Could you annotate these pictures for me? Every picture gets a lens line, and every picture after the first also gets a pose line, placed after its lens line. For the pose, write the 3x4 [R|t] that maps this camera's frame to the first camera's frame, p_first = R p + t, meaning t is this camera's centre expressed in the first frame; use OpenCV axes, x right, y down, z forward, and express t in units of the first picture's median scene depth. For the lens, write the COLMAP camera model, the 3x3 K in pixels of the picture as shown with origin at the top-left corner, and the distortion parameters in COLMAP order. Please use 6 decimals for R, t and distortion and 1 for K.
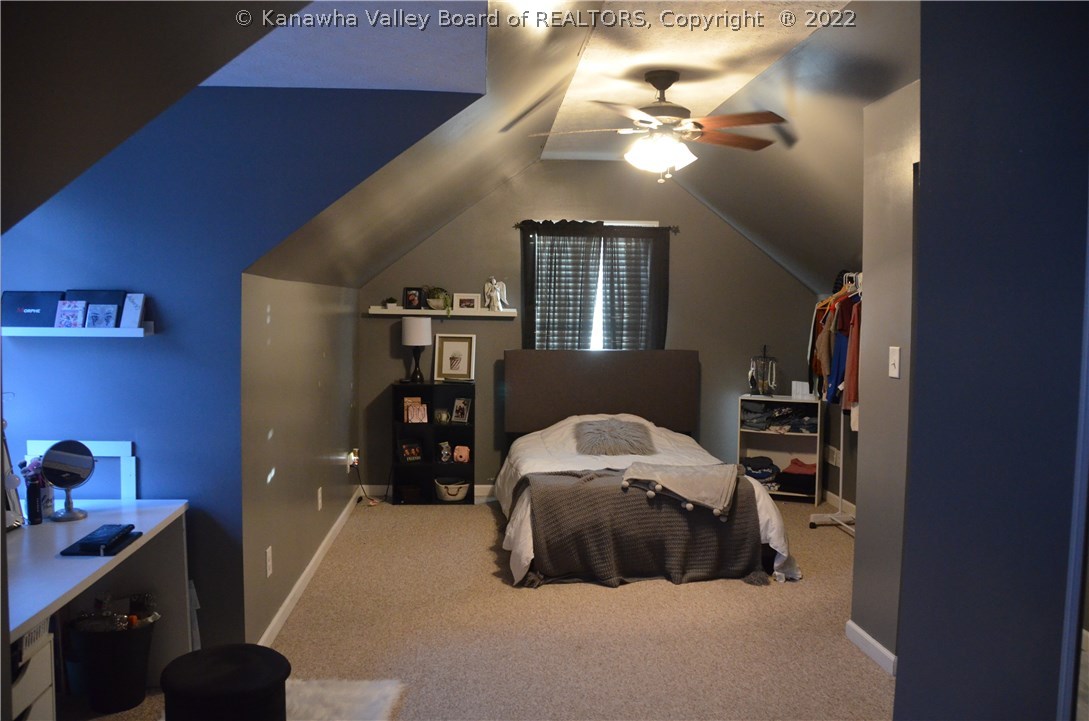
lens RADIAL K [[847.5, 0, 544.5], [0, 847.5, 360.5], [0, 0, 1]] dist [-0.168405, 0.130162]
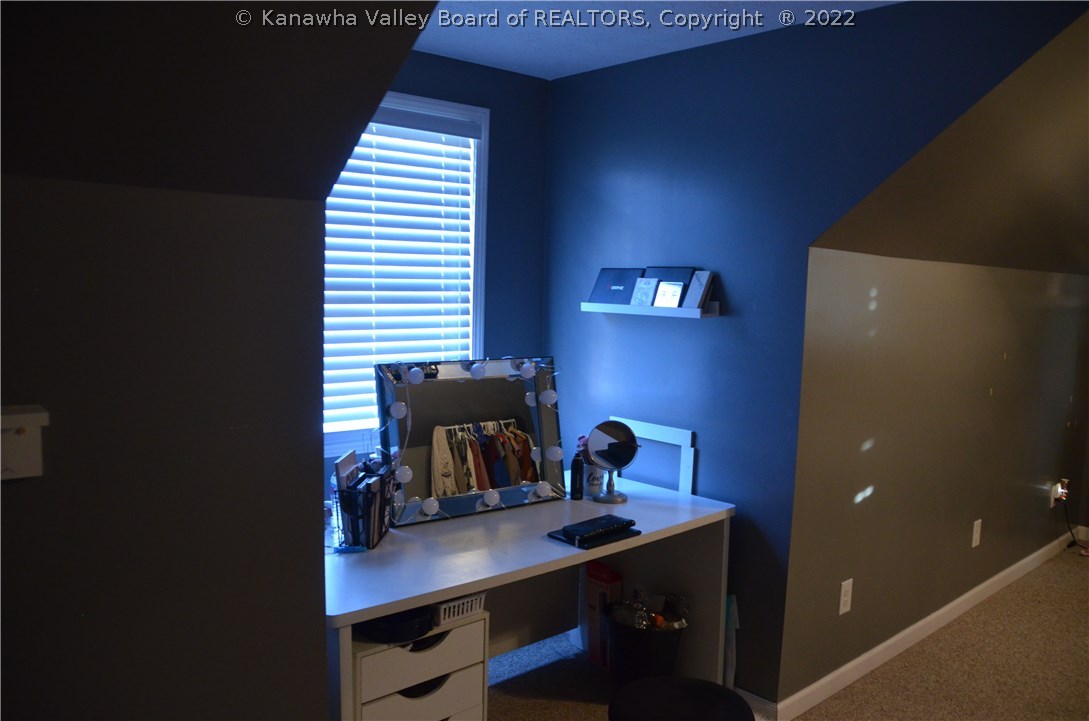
lens RADIAL K [[847.5, 0, 544.5], [0, 847.5, 360.5], [0, 0, 1]] dist [-0.168405, 0.130162]
pose [[0.599153, 0.074560, -0.797155, 0.089335], [-0.067341, 0.996819, 0.042620, -0.005965], [0.797798, 0.028145, 0.602268, 0.176518]]
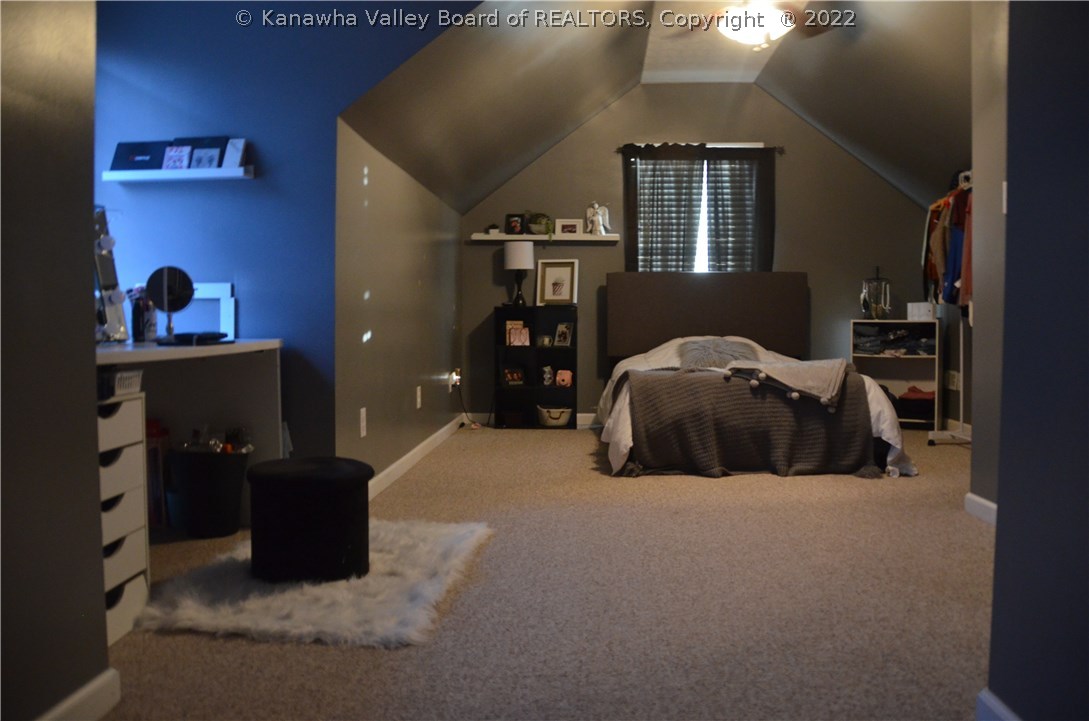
lens RADIAL K [[854.0, 0, 544.5], [0, 854.0, 360.5], [0, 0, 1]] dist [-0.120257, 0.008312]
pose [[0.991103, -0.005699, -0.132975, 0.015488], [0.003630, 0.999869, -0.015791, 0.130359], [0.133047, 0.015167, 0.990994, 0.004983]]
